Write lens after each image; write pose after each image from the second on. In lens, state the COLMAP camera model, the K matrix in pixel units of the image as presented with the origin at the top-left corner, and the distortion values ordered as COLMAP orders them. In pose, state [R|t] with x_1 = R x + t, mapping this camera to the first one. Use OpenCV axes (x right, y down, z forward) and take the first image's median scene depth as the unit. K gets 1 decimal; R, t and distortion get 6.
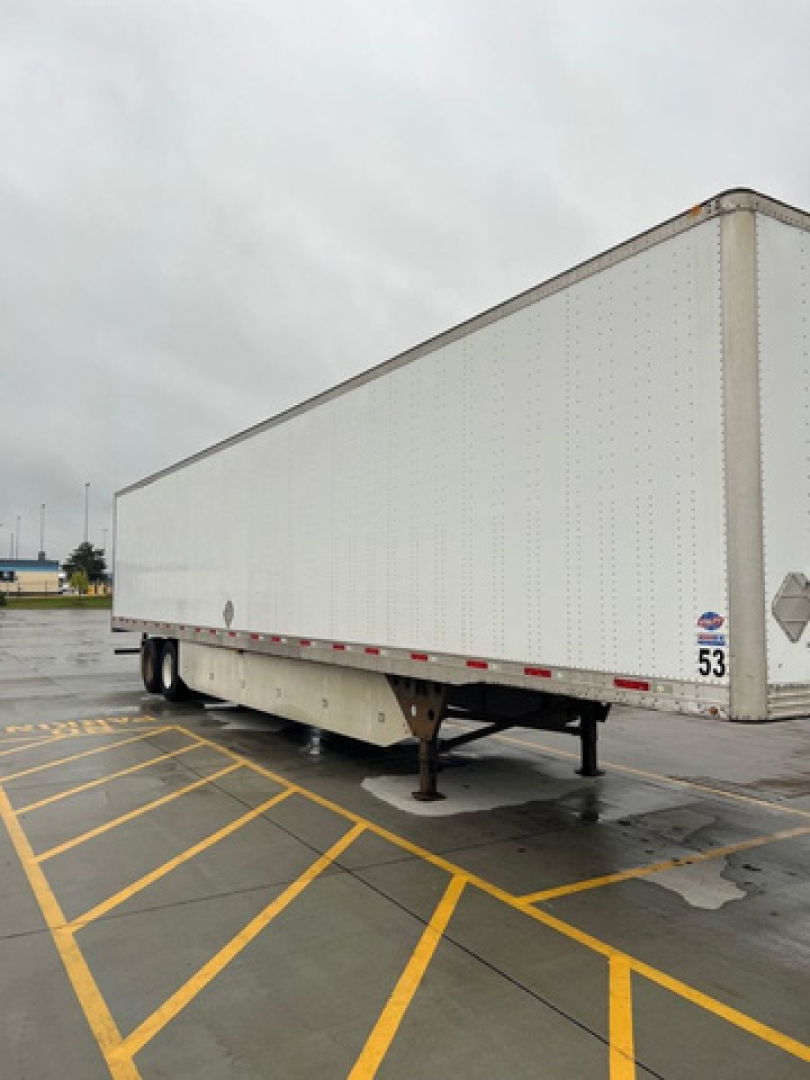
lens RADIAL K [[812.0, 0, 401.5], [0, 812.0, 547.9], [0, 0, 1]] dist [0.053329, -0.052219]
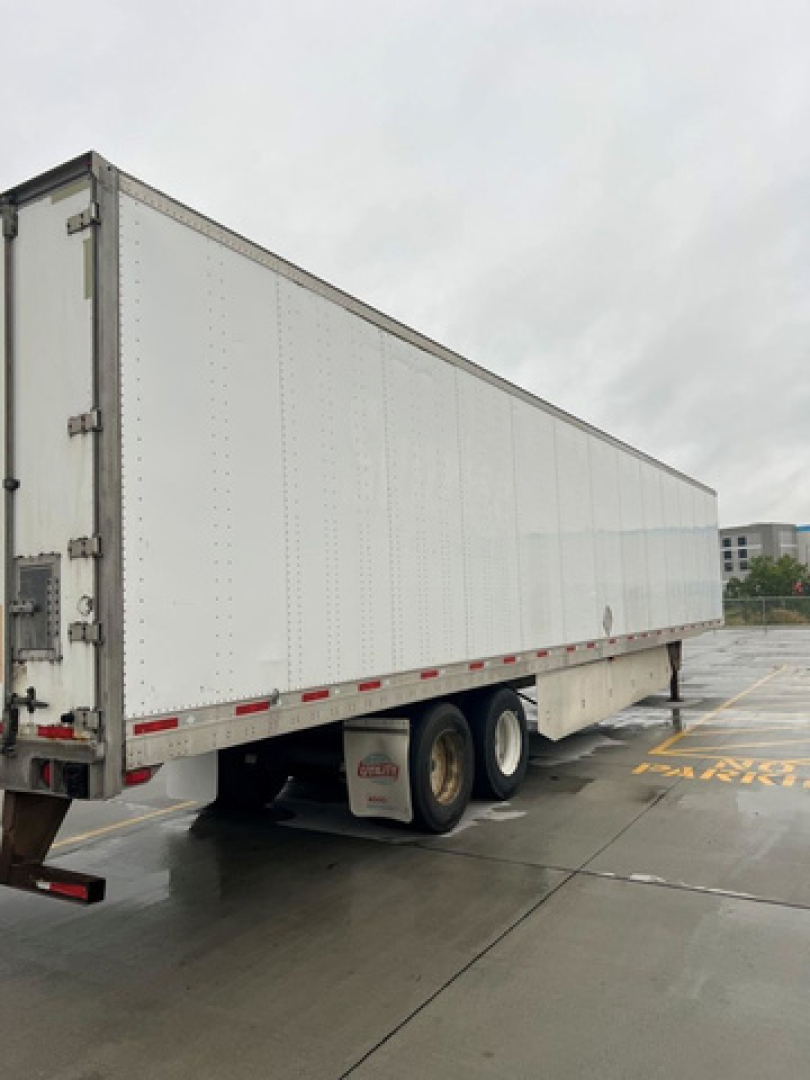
lens RADIAL K [[812.0, 0, 401.5], [0, 812.0, 547.9], [0, 0, 1]] dist [0.053329, -0.052219]
pose [[-0.453422, 0.099220, 0.885756, -0.897570], [0.005895, 0.994097, -0.108338, 0.092856], [-0.891276, -0.043902, -0.451330, 1.558612]]
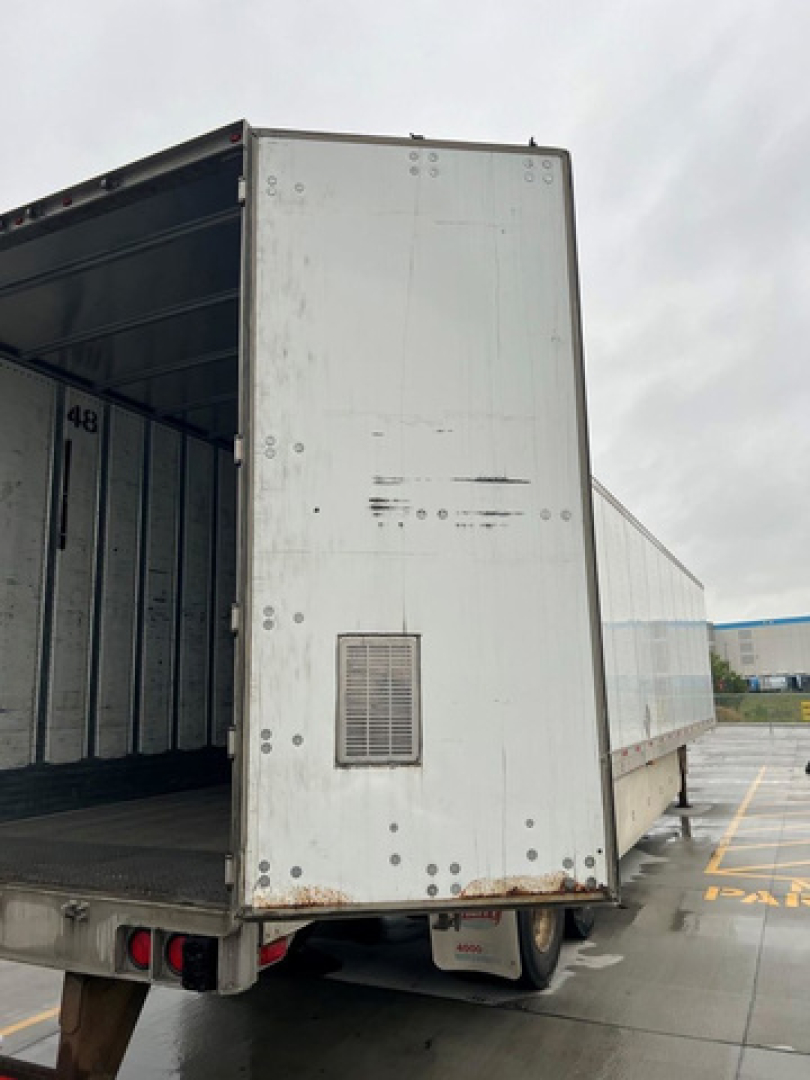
lens RADIAL K [[812.0, 0, 401.5], [0, 812.0, 547.9], [0, 0, 1]] dist [0.053329, -0.052219]
pose [[-0.541143, 0.182541, 0.820879, -0.771509], [-0.001261, 0.975979, -0.217862, 0.086463], [-0.840930, -0.118930, -0.527914, 1.609891]]
